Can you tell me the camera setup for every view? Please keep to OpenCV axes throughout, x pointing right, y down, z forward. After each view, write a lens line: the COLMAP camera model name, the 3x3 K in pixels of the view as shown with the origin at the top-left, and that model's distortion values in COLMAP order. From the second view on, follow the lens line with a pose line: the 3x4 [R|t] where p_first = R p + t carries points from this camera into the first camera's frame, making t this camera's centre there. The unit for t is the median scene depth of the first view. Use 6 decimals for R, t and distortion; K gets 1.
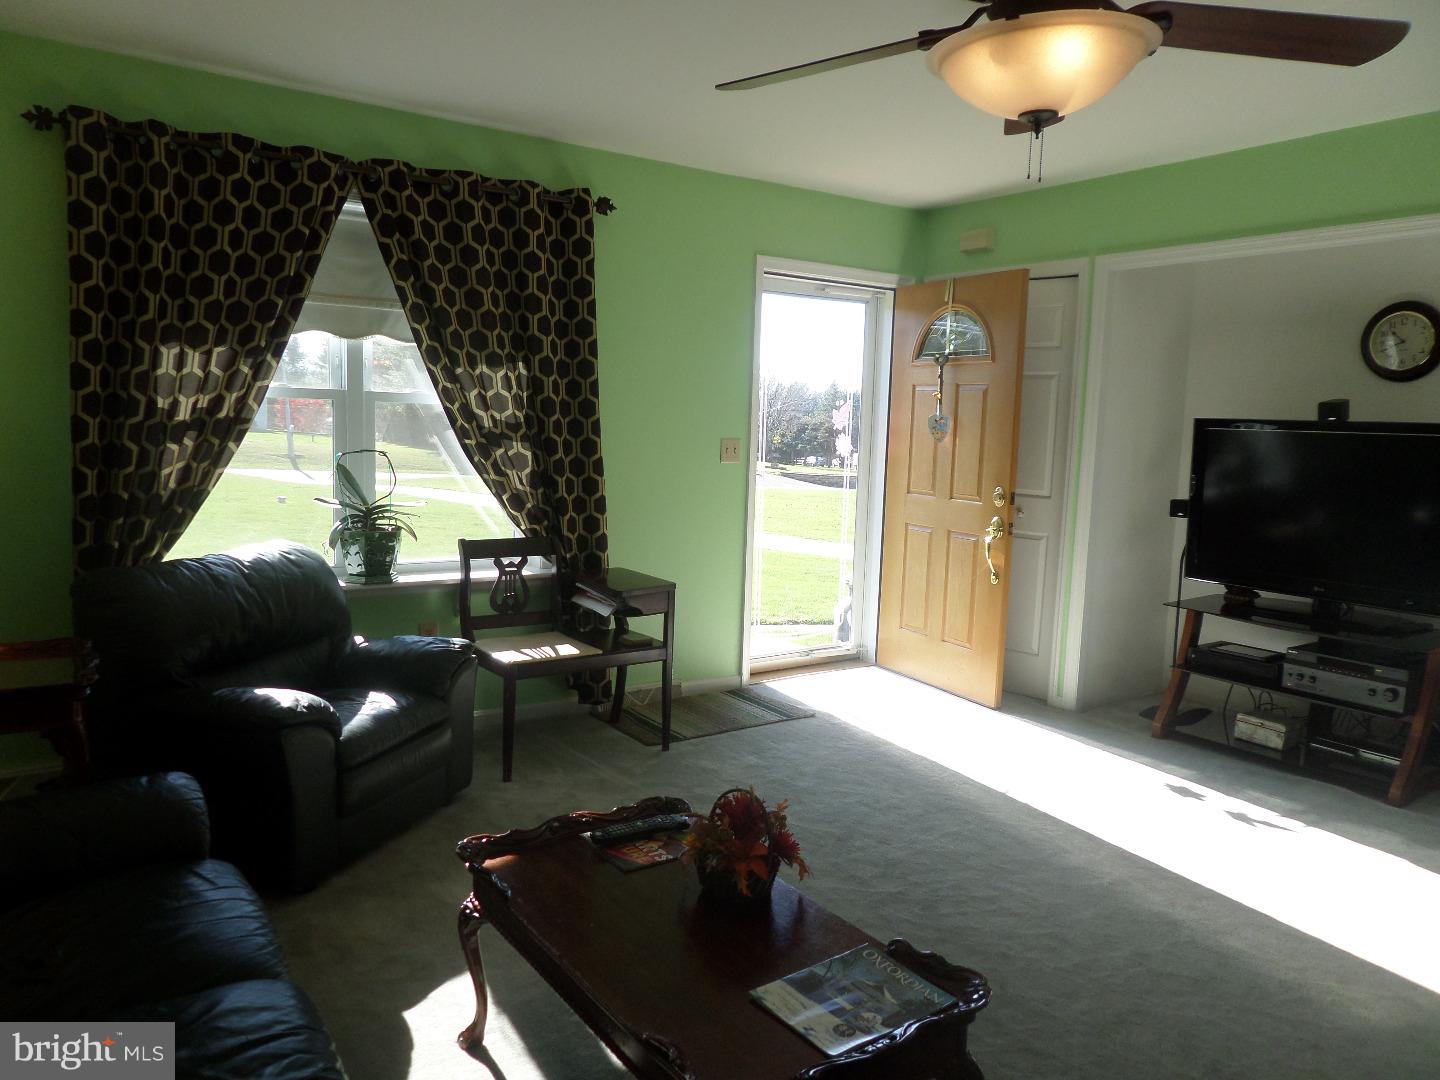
lens RADIAL K [[1019.3, 0, 720.0], [0, 1019.3, 540.0], [0, 0, 1]] dist [-0.007979, -0.003553]
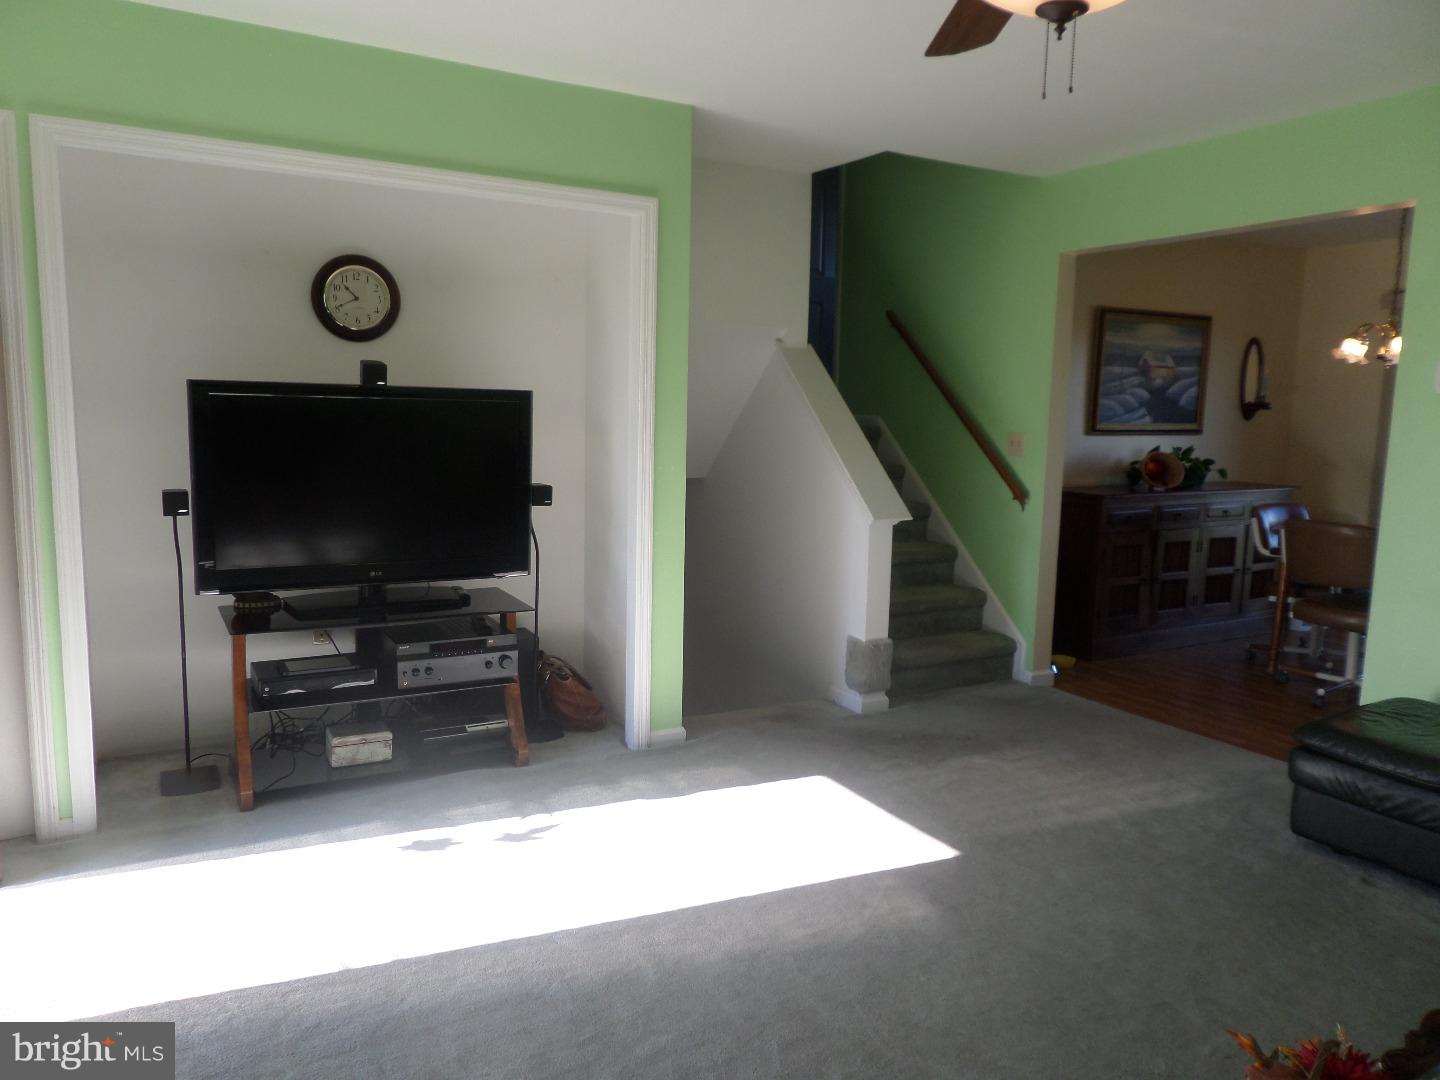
lens RADIAL K [[1019.3, 0, 720.0], [0, 1019.3, 540.0], [0, 0, 1]] dist [-0.007979, -0.003553]
pose [[0.087854, -0.154442, 0.984088, -0.287343], [0.094810, 0.984720, 0.146077, -0.090610], [-0.991611, 0.080468, 0.101155, 0.658288]]
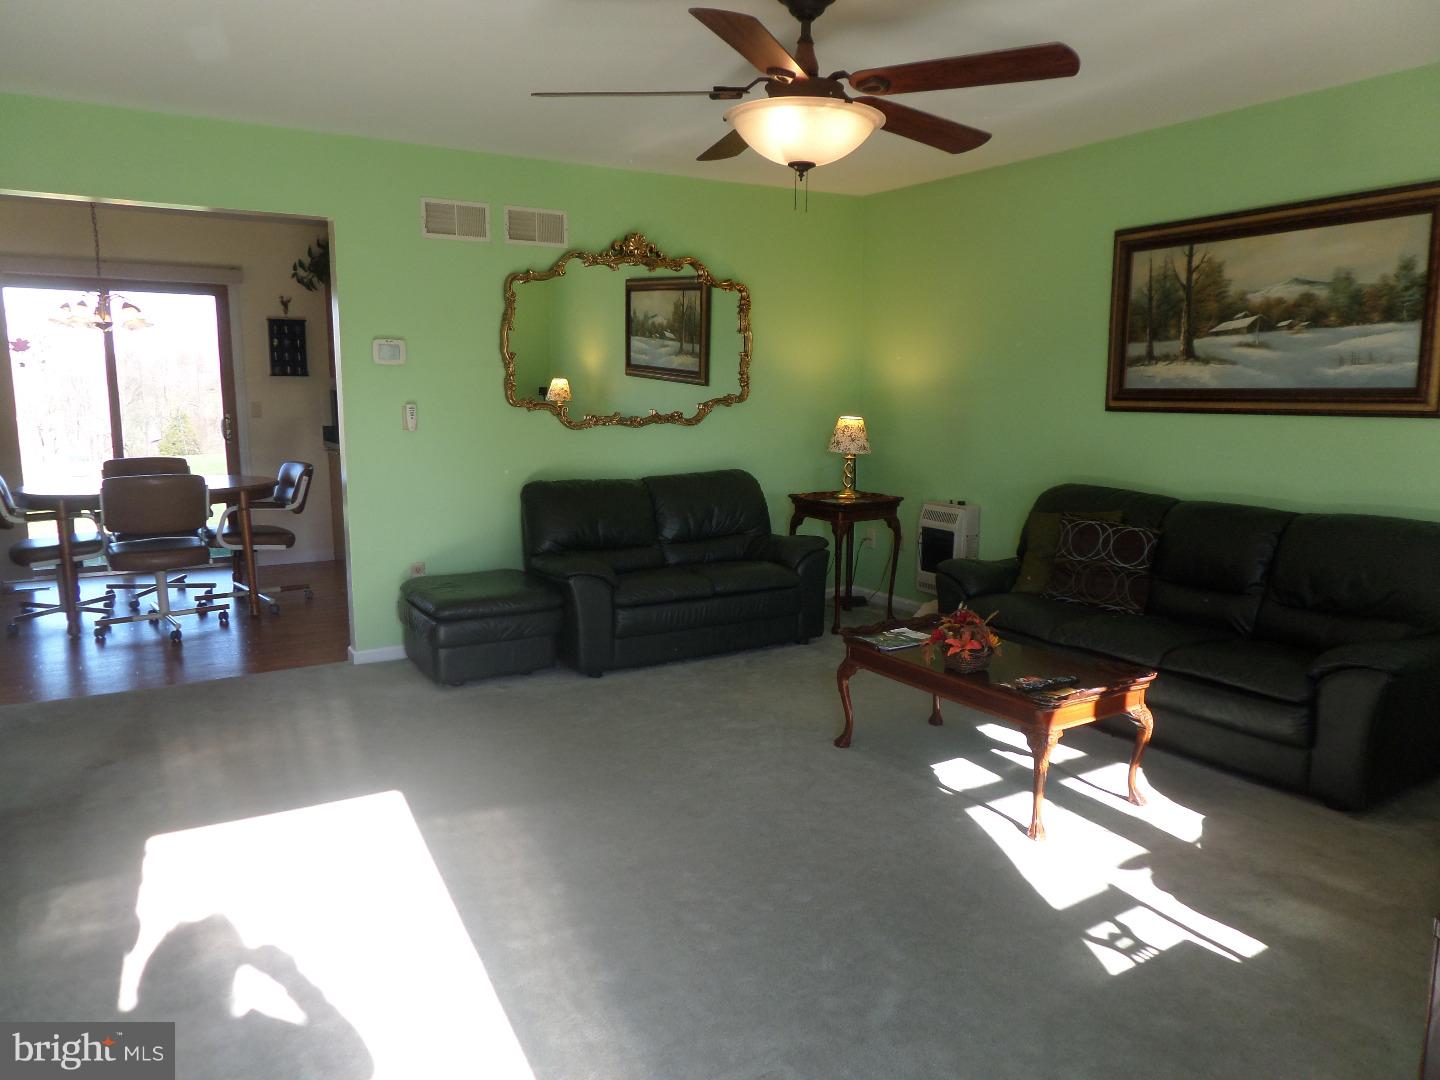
lens RADIAL K [[1019.3, 0, 720.0], [0, 1019.3, 540.0], [0, 0, 1]] dist [-0.007979, -0.003553]
pose [[-0.998207, -0.039579, 0.044900, 0.187843], [-0.026421, 0.964487, 0.262805, -0.161210], [-0.053707, 0.261147, -0.963804, 1.370239]]
